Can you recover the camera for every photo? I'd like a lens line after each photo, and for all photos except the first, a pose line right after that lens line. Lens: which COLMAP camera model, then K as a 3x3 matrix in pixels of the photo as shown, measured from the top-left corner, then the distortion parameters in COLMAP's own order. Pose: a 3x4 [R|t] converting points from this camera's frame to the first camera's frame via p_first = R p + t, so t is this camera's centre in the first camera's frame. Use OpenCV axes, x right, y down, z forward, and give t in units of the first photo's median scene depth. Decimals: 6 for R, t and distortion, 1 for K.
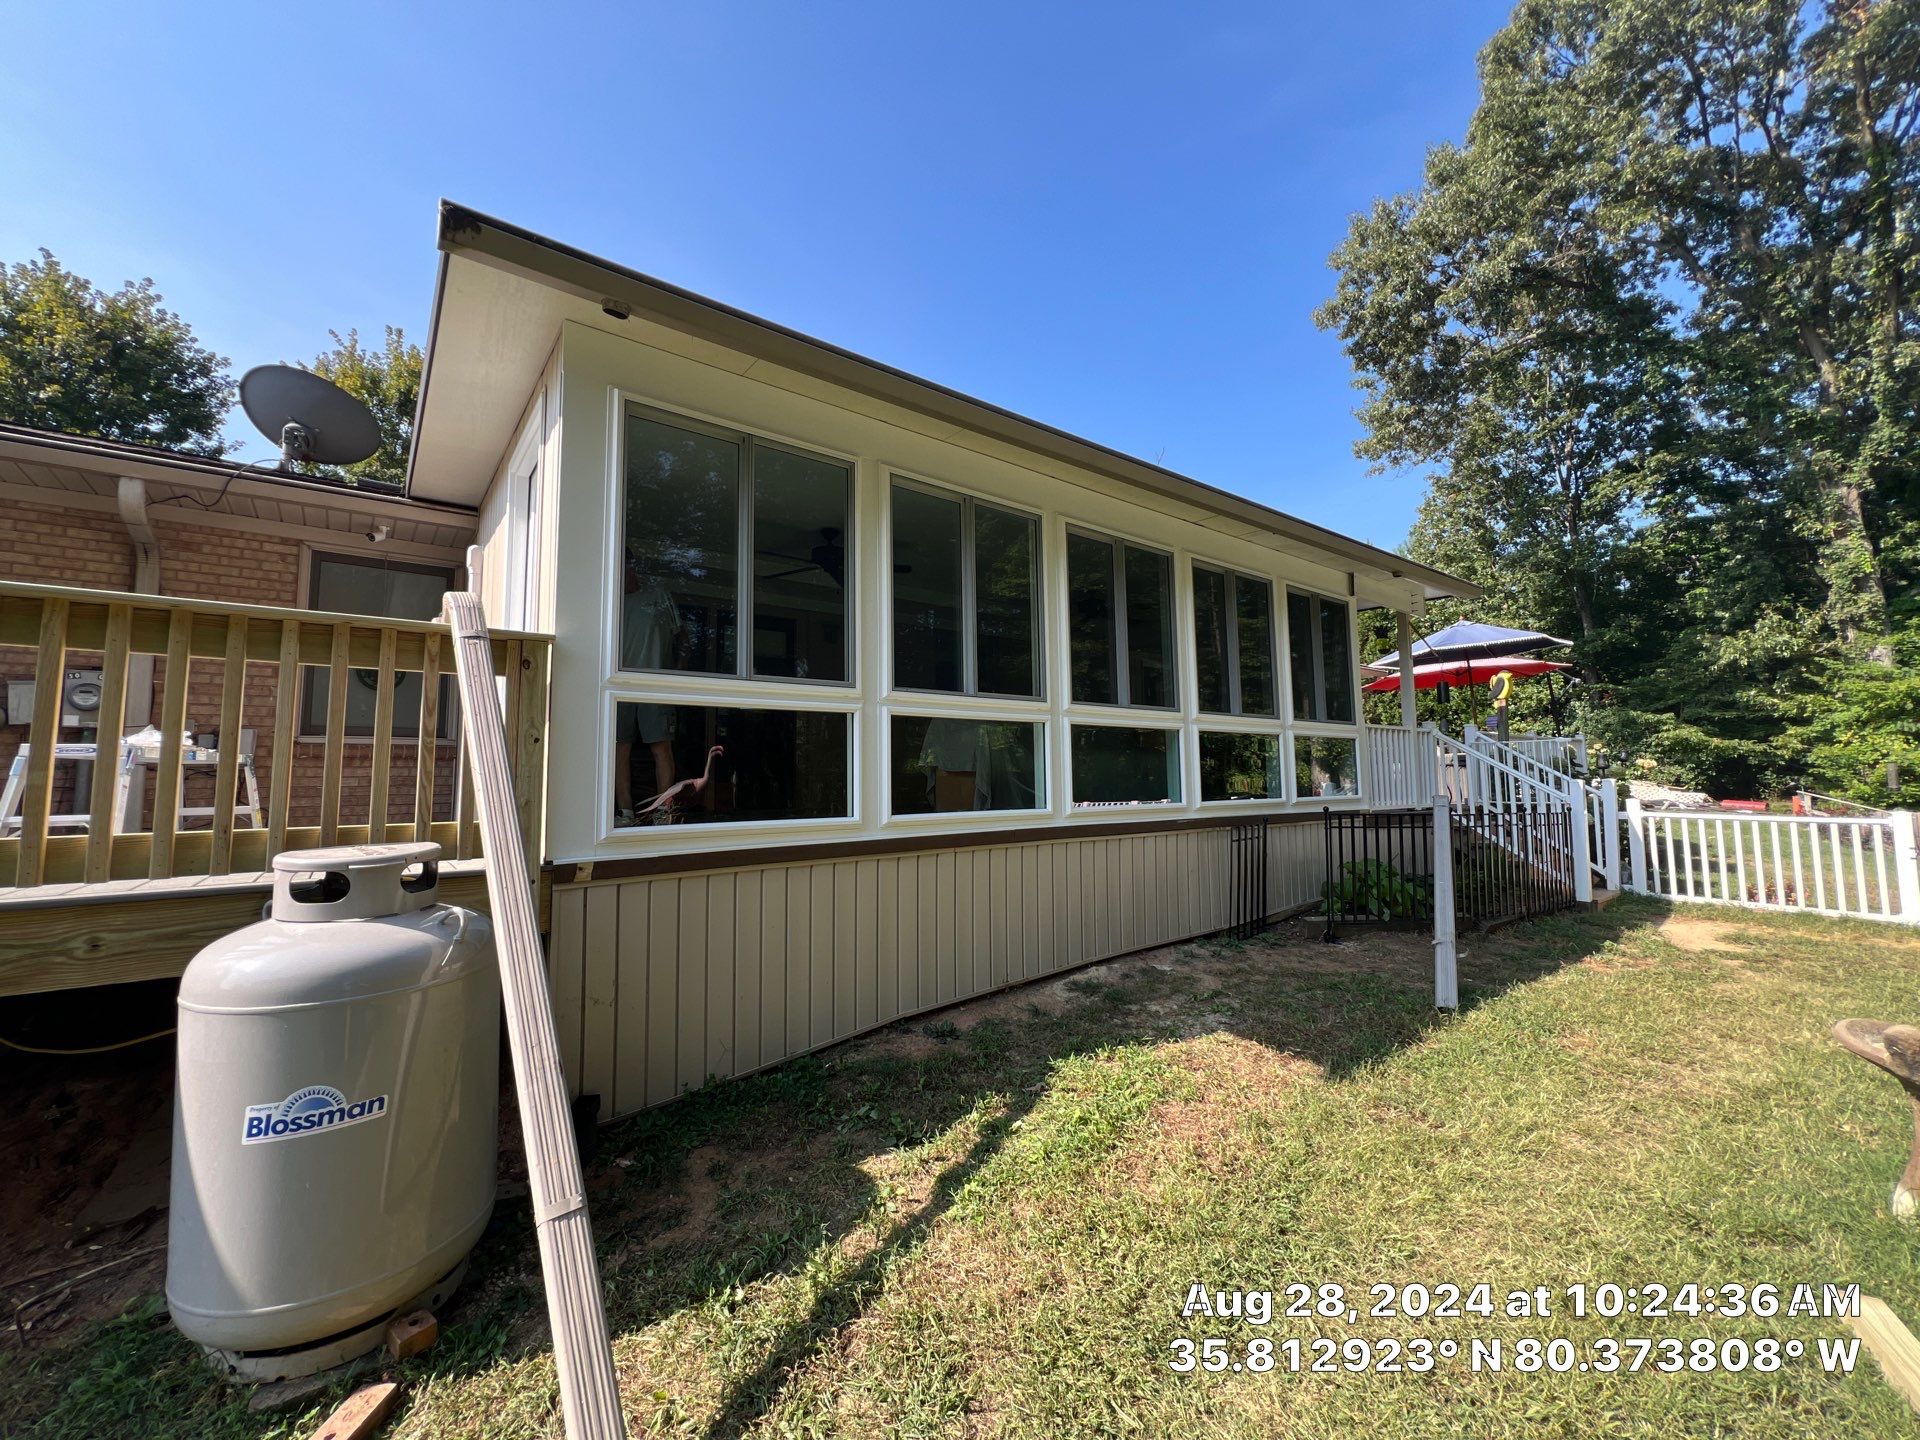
lens RADIAL K [[760.5, 0, 964.6], [0, 760.5, 717.8], [0, 0, 1]] dist [0.000344, -0.000097]
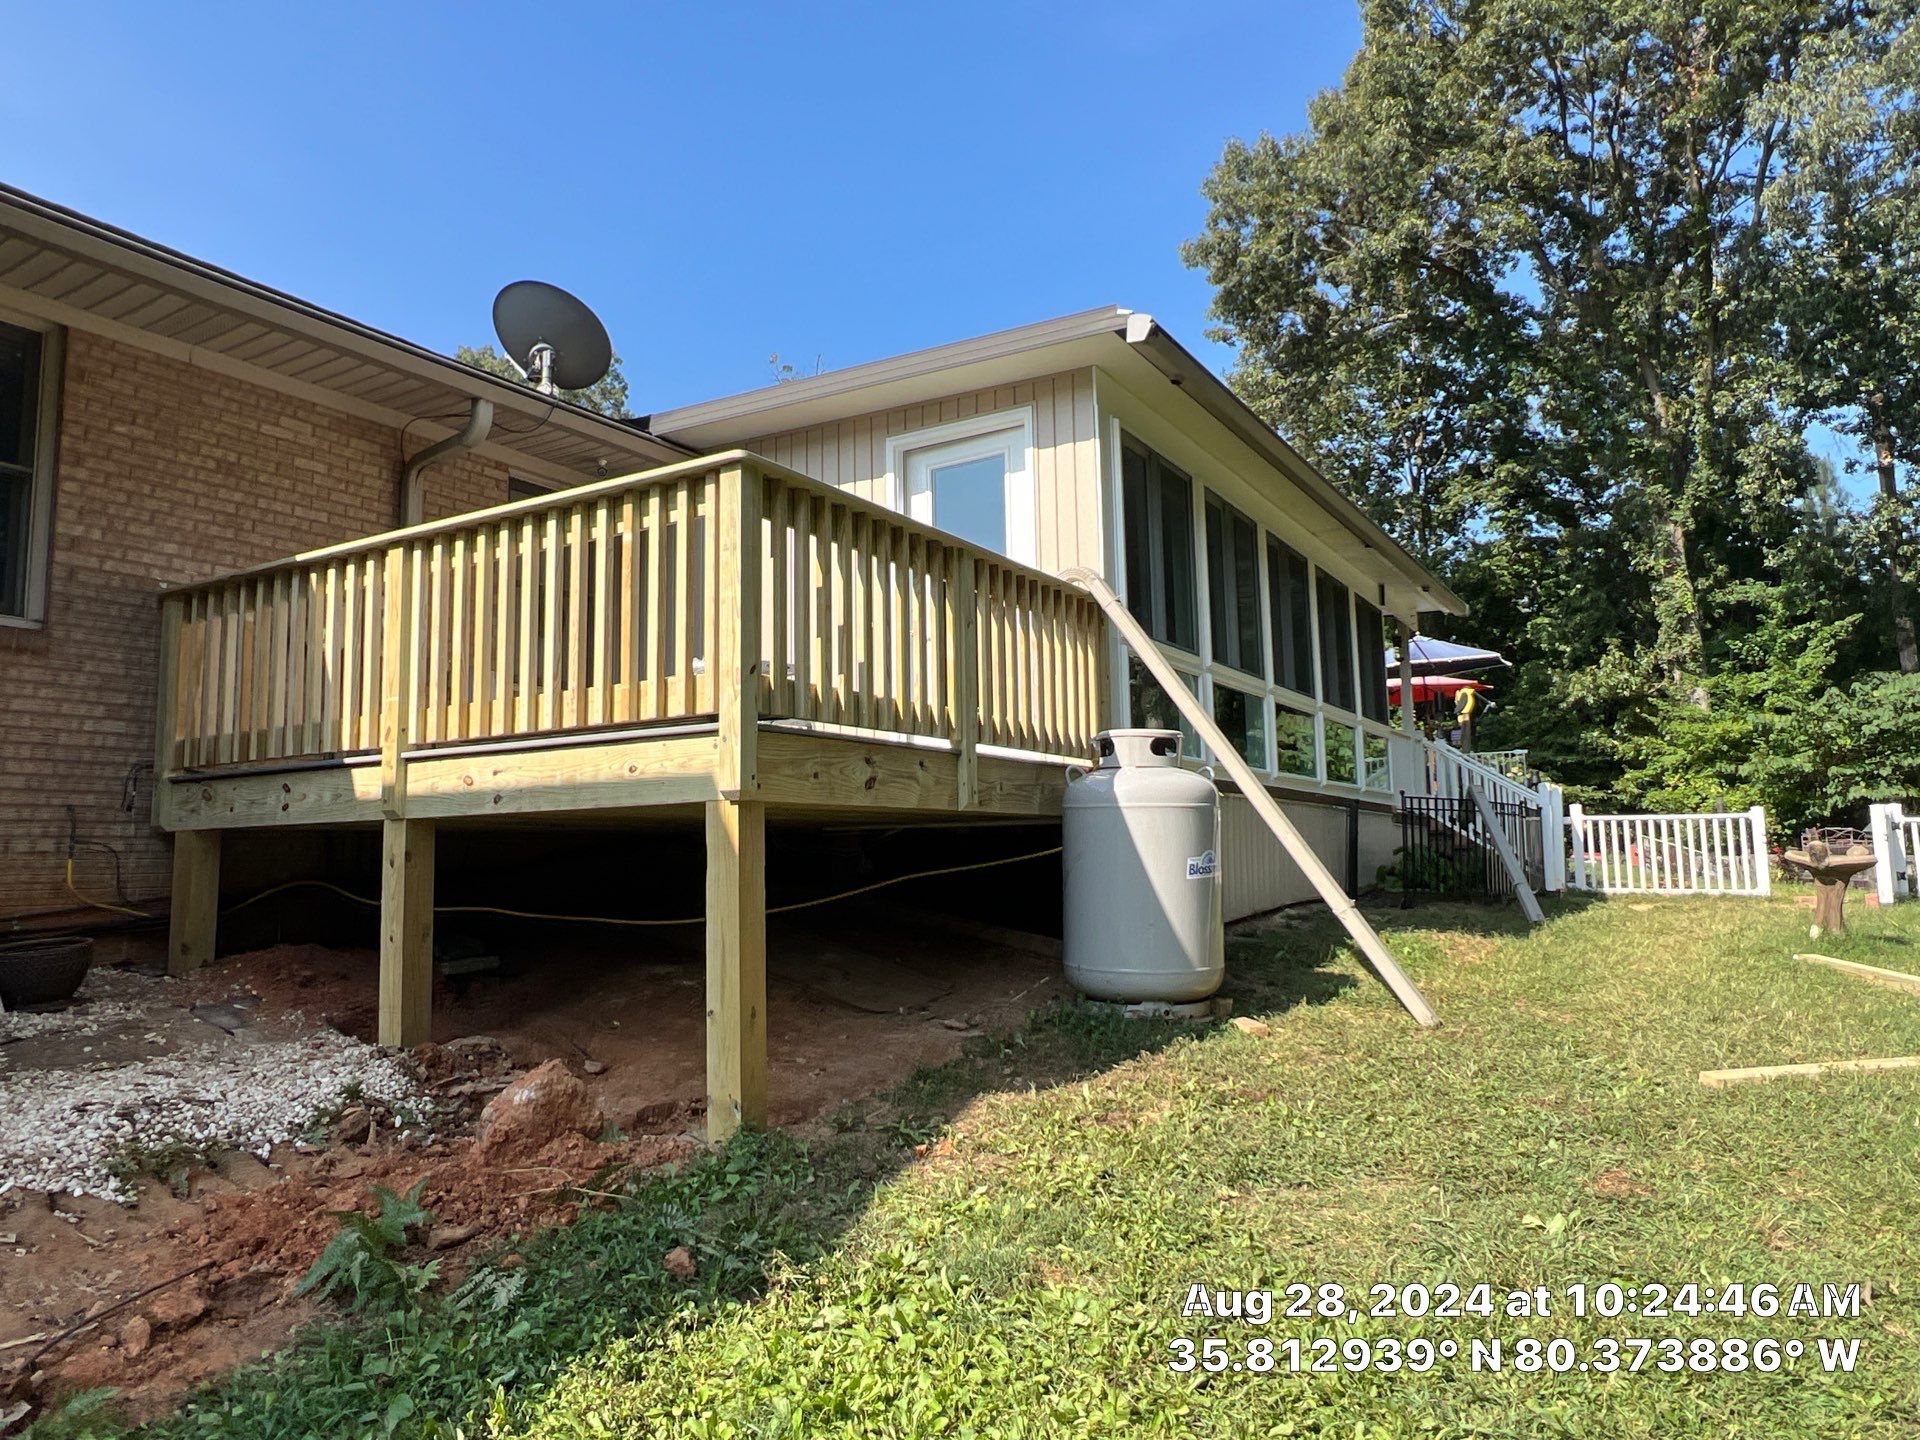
lens RADIAL K [[1244.0, 0, 961.4], [0, 1244.0, 718.6], [0, 0, 1]] dist [-0.001029, 0.005658]
pose [[0.934112, 0.036634, 0.355095, -0.243338], [-0.023776, 0.998896, -0.040508, 0.030534], [-0.356187, 0.029396, 0.933952, -0.152034]]
